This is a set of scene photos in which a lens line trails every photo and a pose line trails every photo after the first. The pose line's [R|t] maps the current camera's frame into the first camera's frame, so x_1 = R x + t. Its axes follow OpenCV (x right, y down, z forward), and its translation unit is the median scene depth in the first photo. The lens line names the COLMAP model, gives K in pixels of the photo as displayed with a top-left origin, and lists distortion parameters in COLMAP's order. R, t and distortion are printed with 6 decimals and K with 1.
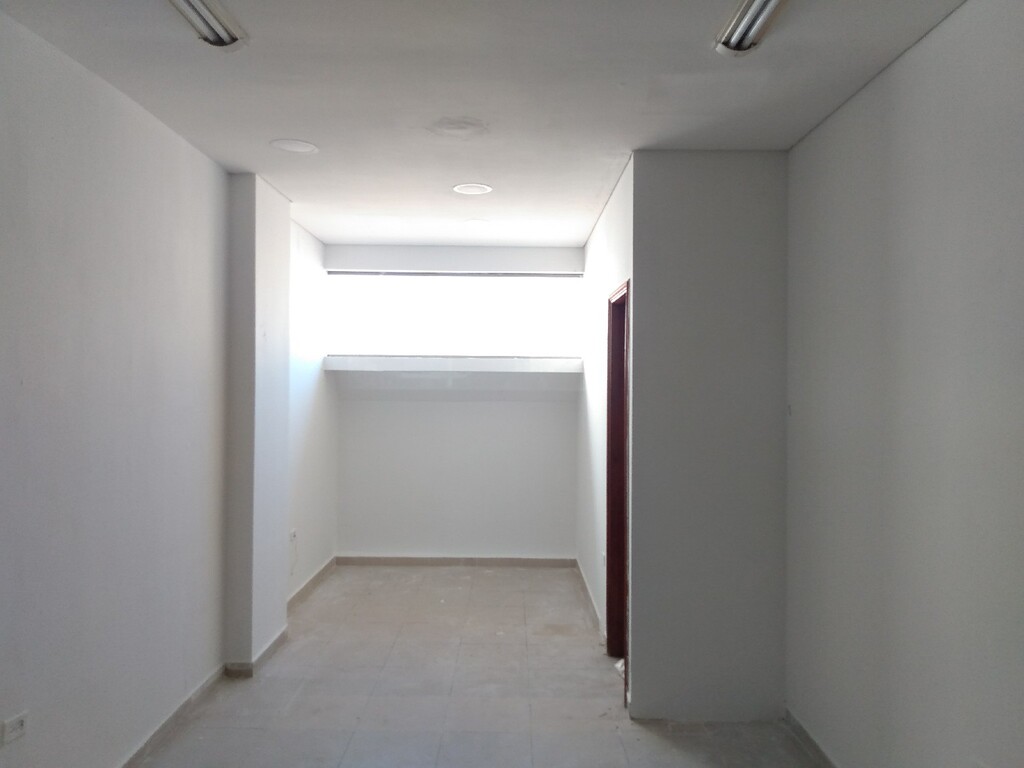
lens RADIAL K [[799.2, 0, 509.4], [0, 799.2, 381.6], [0, 0, 1]] dist [0.019550, -0.061493]
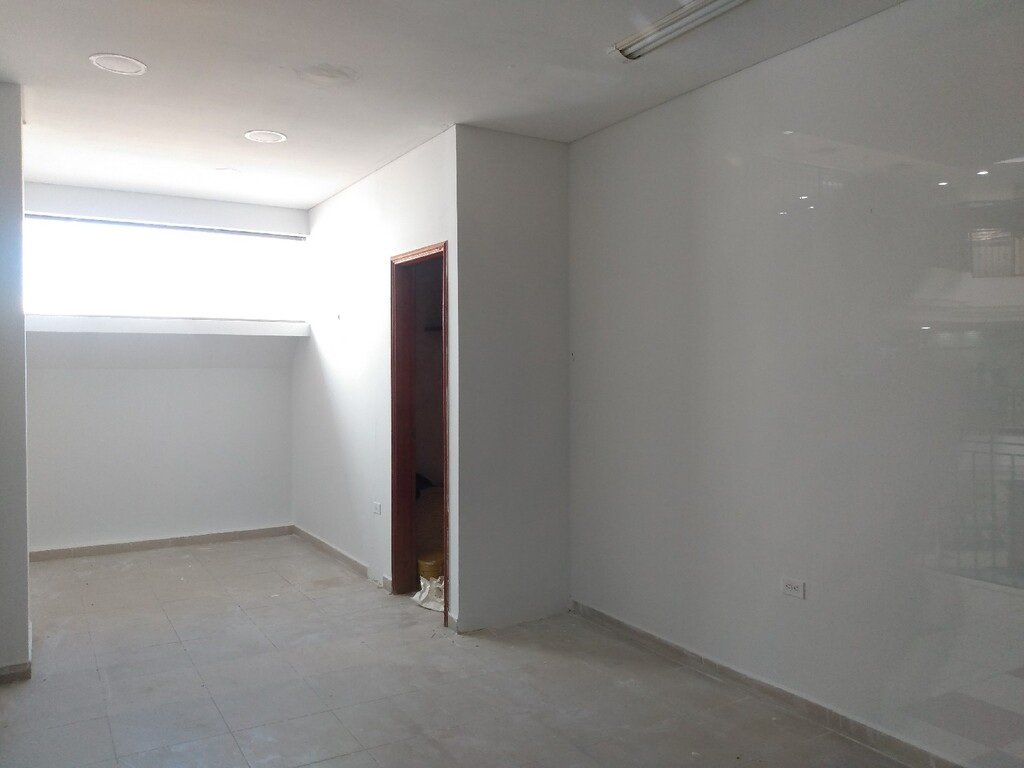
lens RADIAL K [[799.2, 0, 536.7], [0, 799.2, 379.0], [0, 0, 1]] dist [0.019550, -0.061493]
pose [[0.842712, -0.019768, 0.538001, -0.308055], [0.011381, 0.999756, 0.018907, 0.039447], [-0.538244, -0.009810, 0.842732, 0.000673]]
